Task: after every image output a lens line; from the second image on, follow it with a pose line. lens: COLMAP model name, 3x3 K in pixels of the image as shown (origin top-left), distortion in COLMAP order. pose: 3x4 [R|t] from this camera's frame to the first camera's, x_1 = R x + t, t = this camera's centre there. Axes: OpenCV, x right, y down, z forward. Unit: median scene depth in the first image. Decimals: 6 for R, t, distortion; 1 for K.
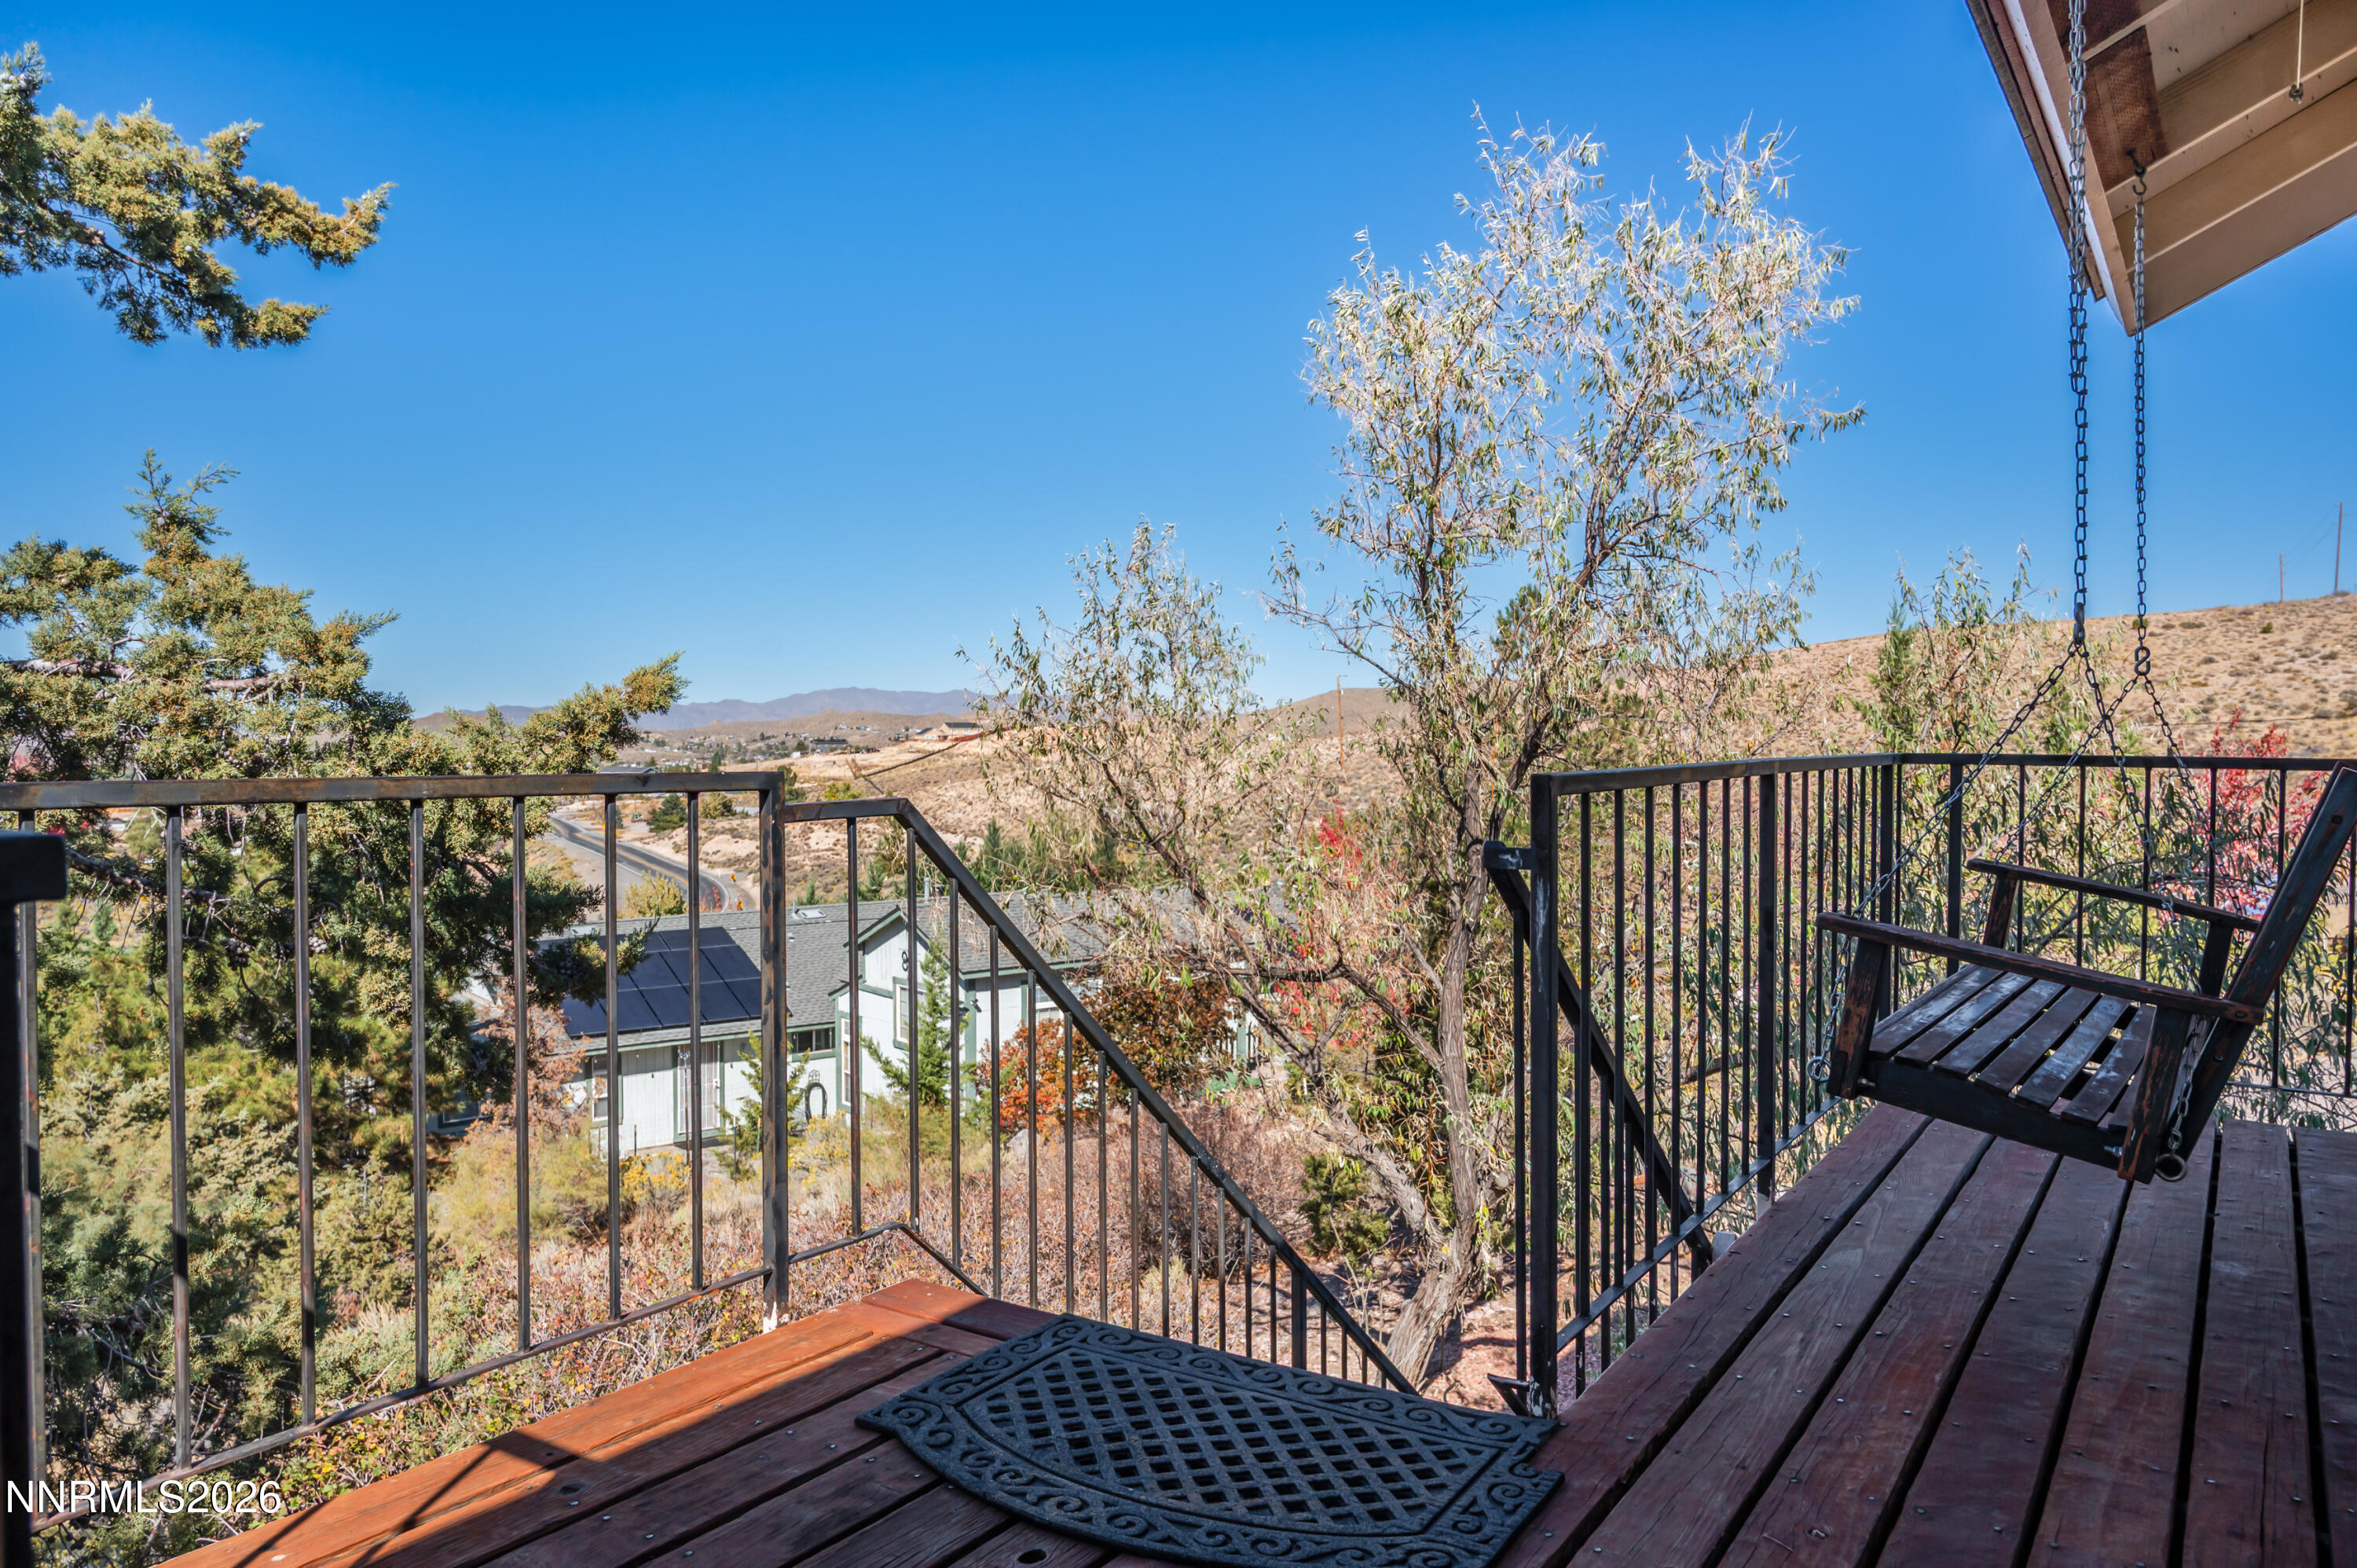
lens RADIAL K [[1530.4, 0, 1178.5], [0, 1530.4, 784.0], [0, 0, 1]] dist [0.000864, 0.000551]
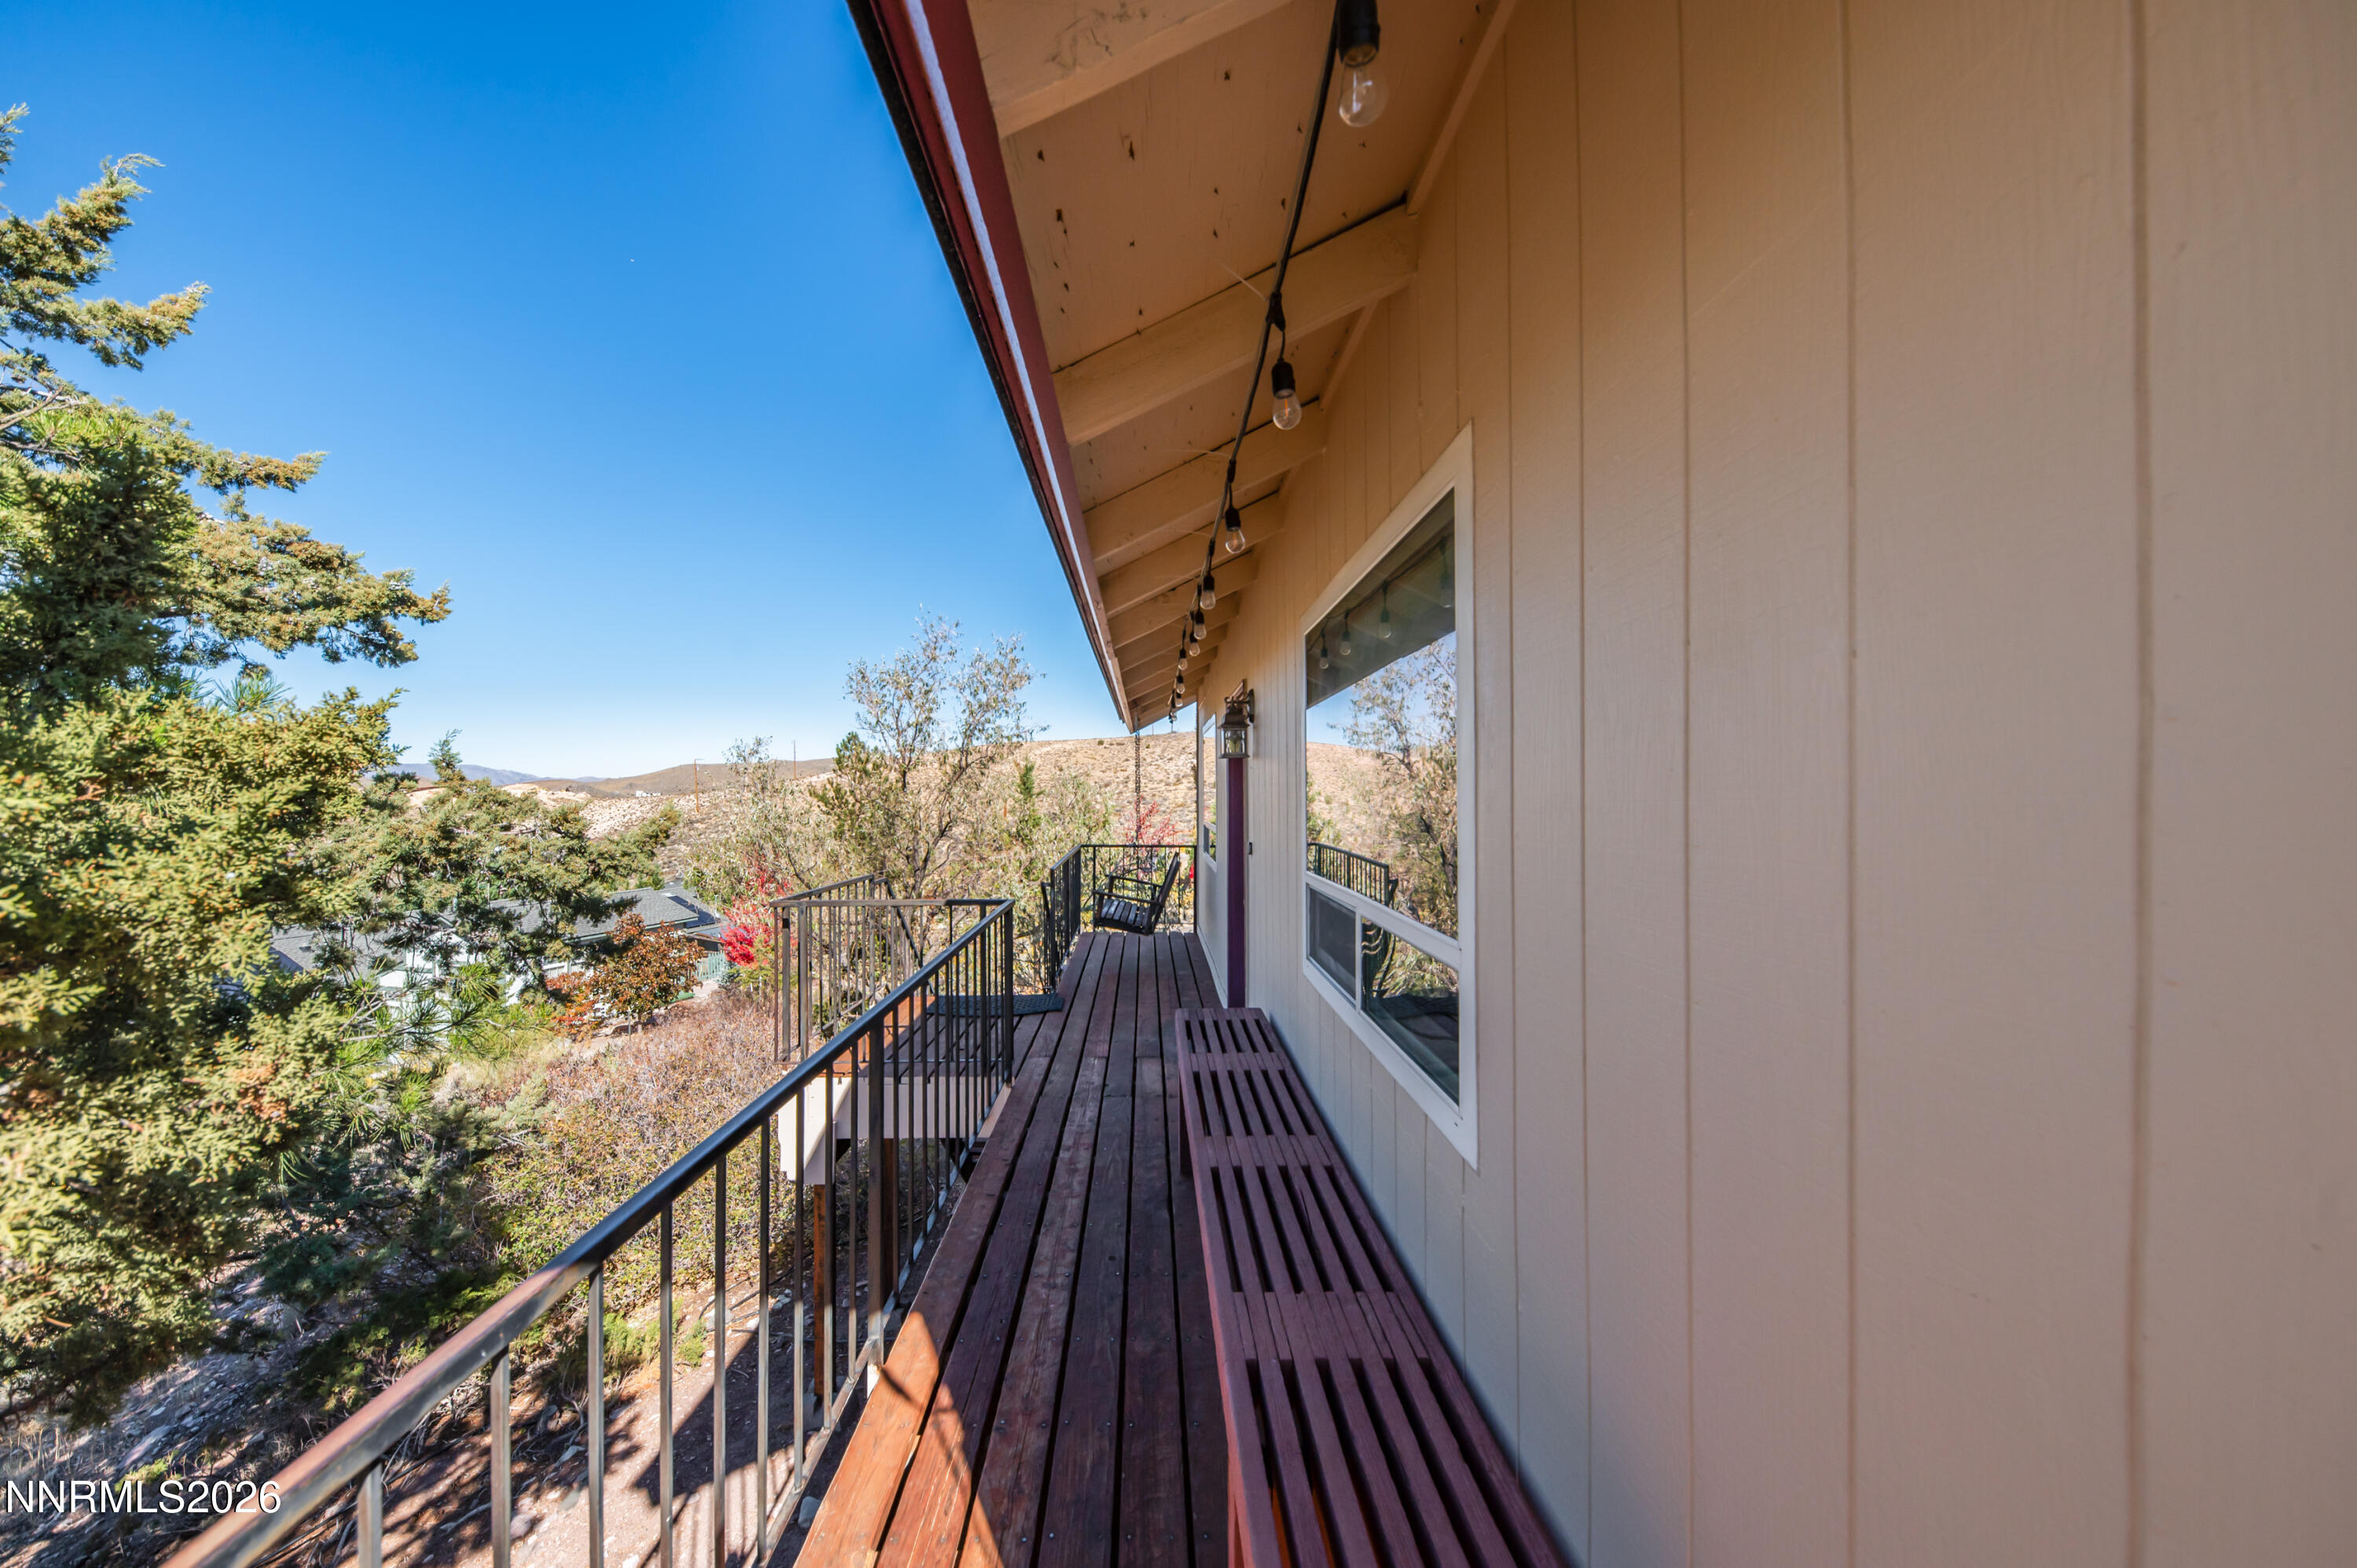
lens RADIAL K [[858.3, 0, 1178.5], [0, 858.3, 784.0], [0, 0, 1]] dist [-0.000427, -0.013176]
pose [[0.793688, 0.011926, 0.608208, -0.465473], [0.009494, 0.999443, -0.031987, -0.071479], [-0.608251, 0.031162, 0.793133, -0.605994]]
